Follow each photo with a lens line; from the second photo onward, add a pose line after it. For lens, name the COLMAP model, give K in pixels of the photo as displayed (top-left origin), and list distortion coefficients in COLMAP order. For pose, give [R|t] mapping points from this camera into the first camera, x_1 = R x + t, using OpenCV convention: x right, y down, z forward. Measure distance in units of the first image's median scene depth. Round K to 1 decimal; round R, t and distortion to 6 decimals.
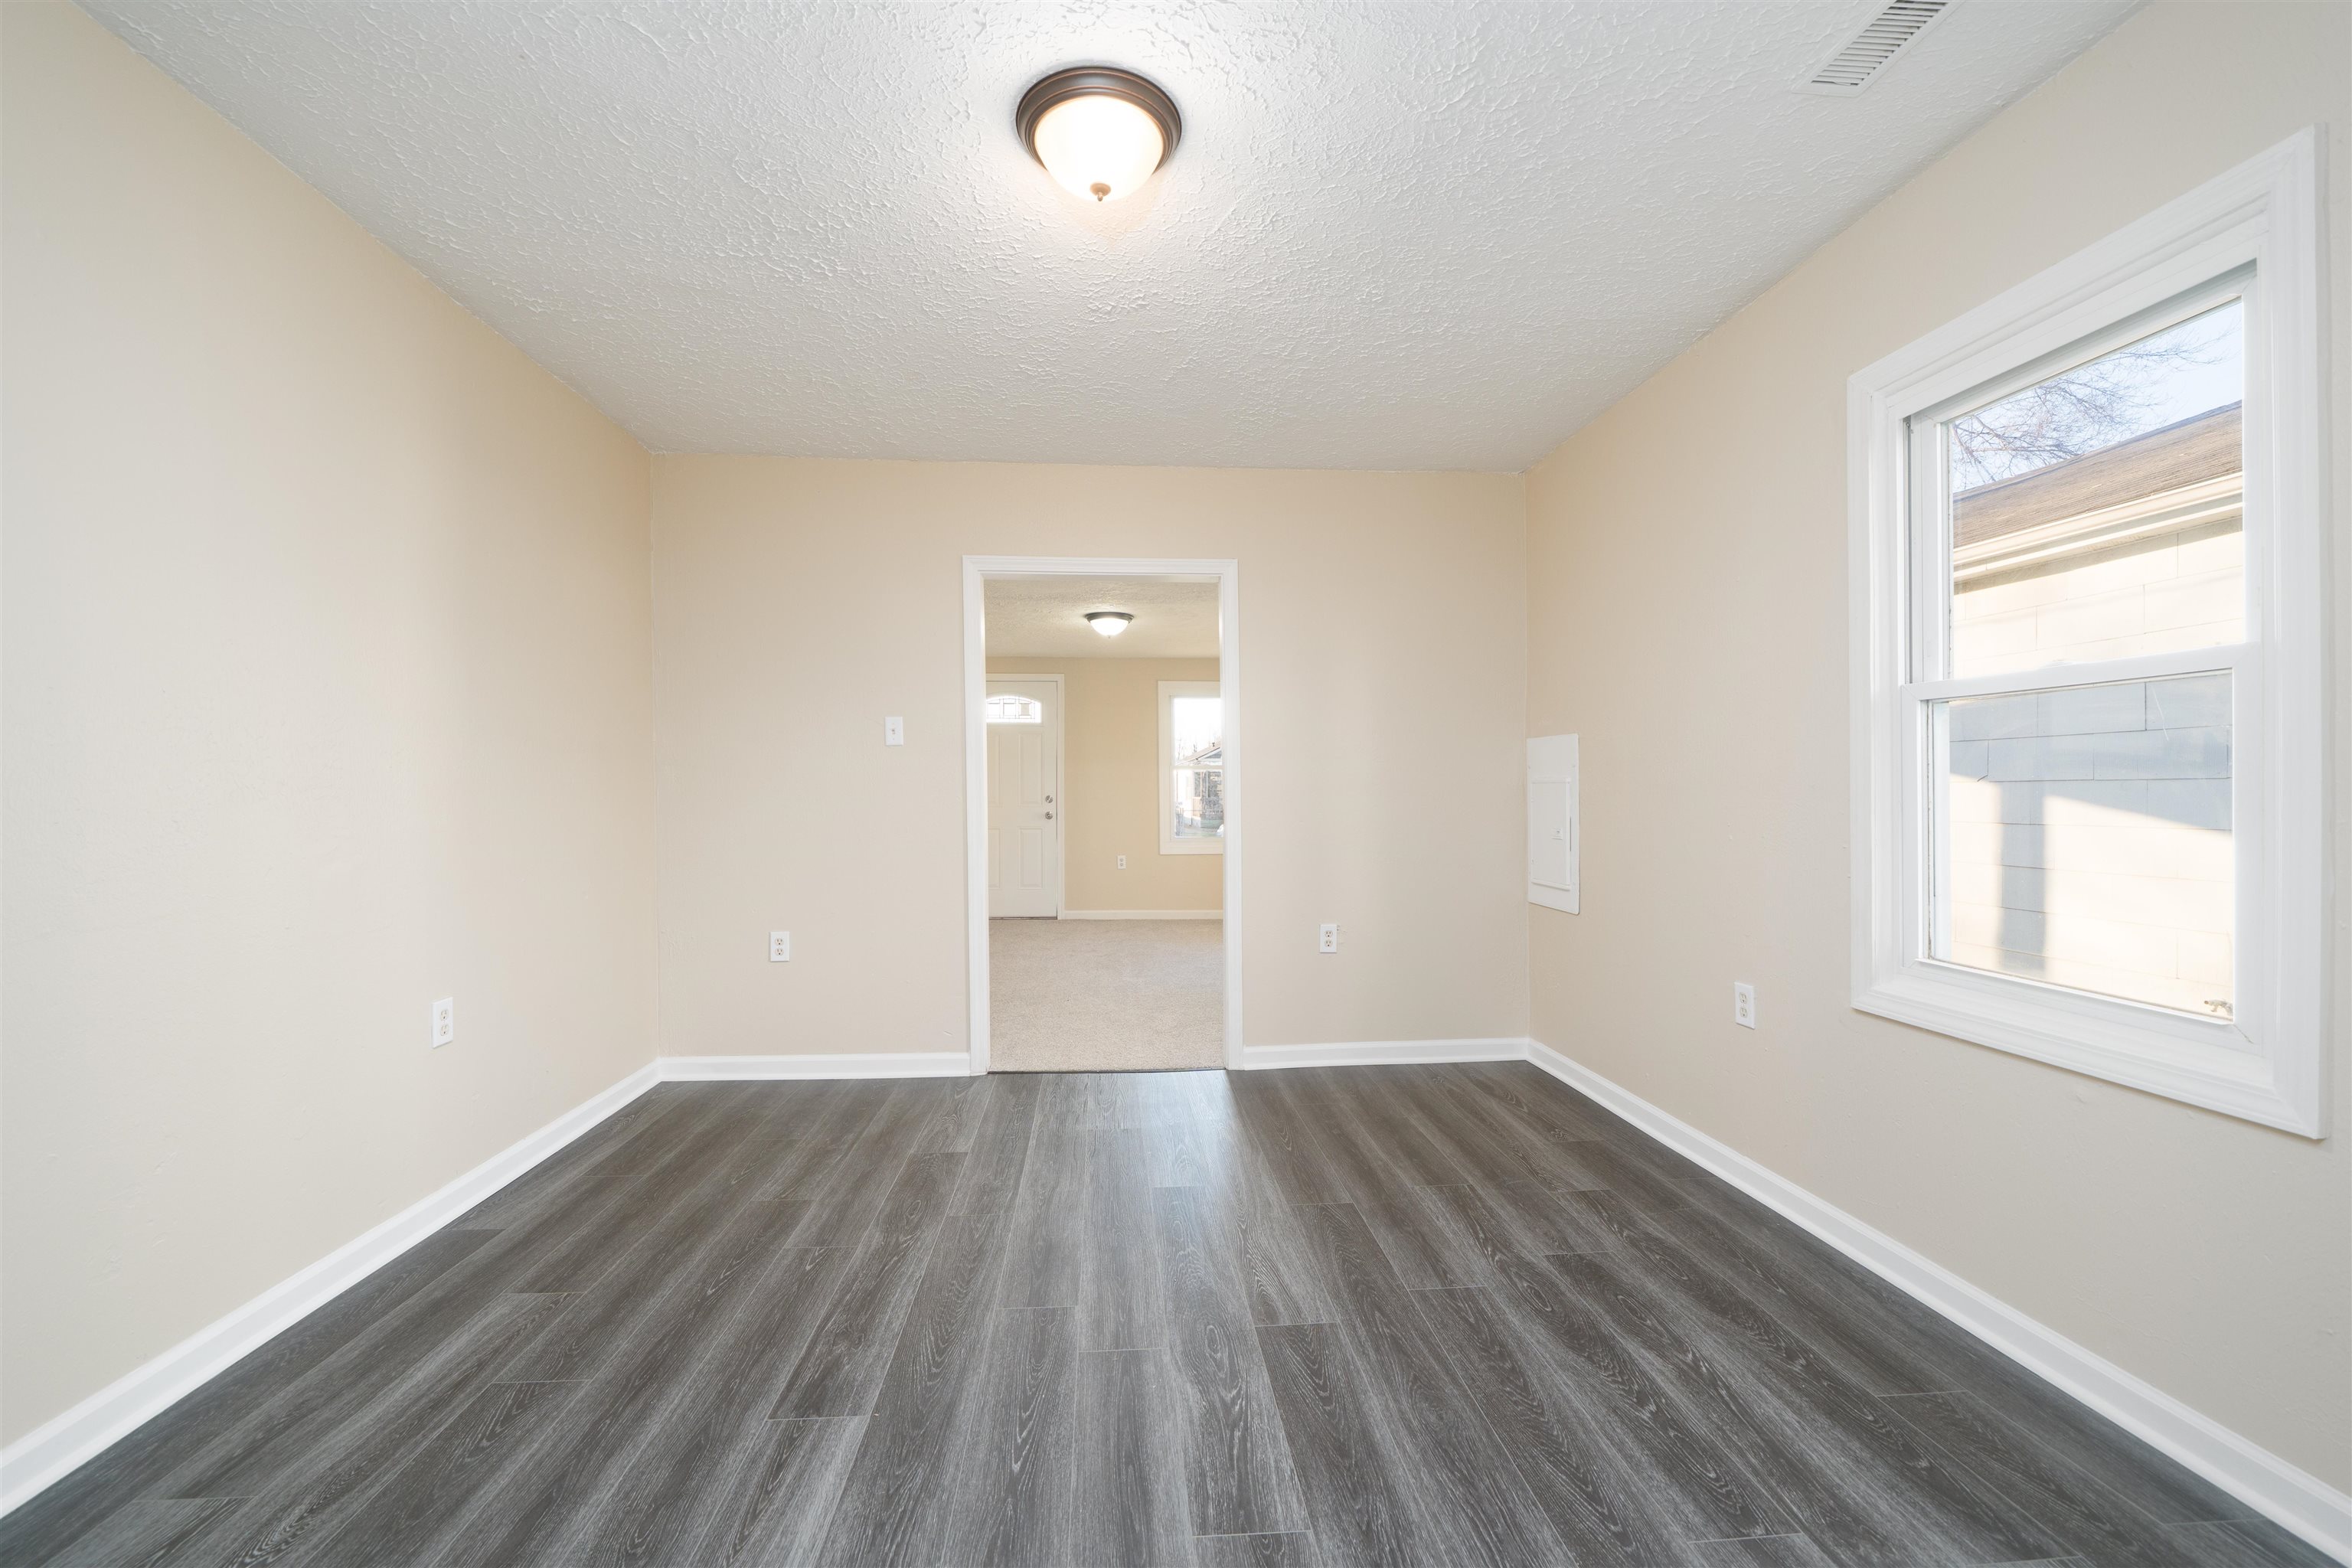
lens RADIAL K [[908.9, 0, 1167.6], [0, 908.9, 791.9], [0, 0, 1]] dist [-0.010547, 0.000293]
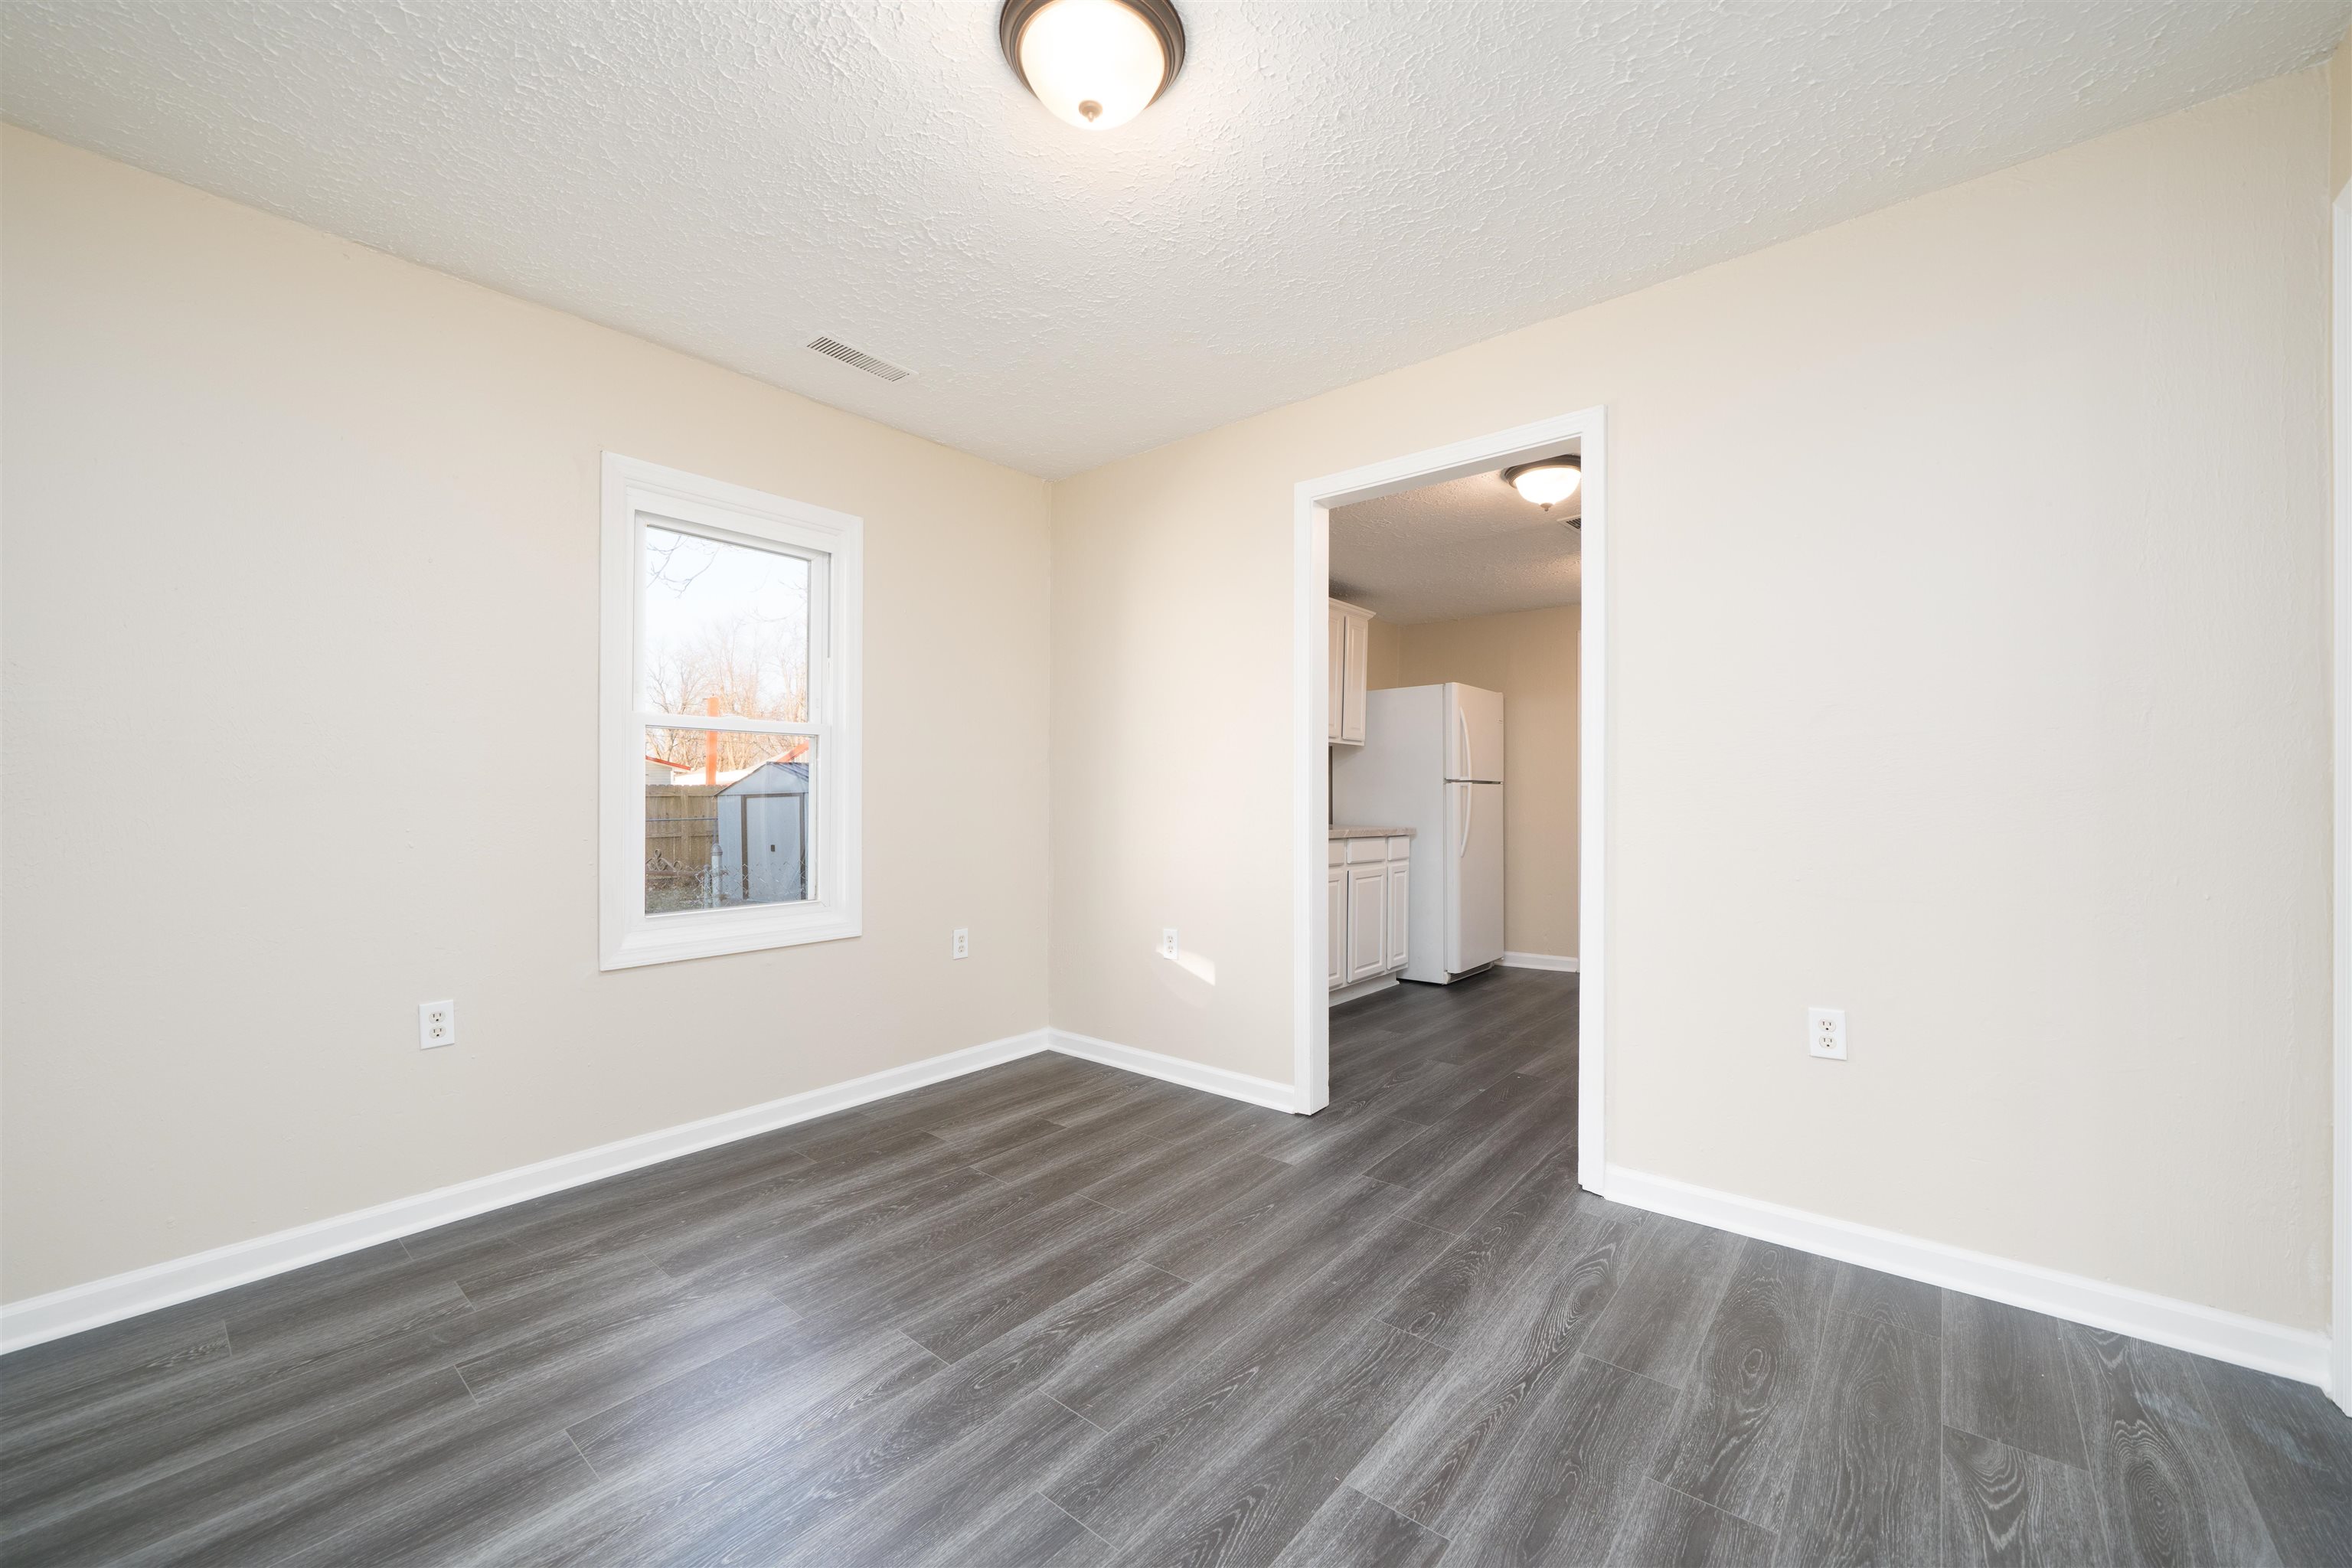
lens RADIAL K [[908.9, 0, 1166.6], [0, 908.9, 786.0], [0, 0, 1]] dist [-0.010547, 0.000293]
pose [[-0.711240, 0.009360, 0.702887, -0.826442], [0.005204, 0.999954, -0.008049, 0.006625], [-0.702930, -0.002067, -0.711256, 1.731785]]
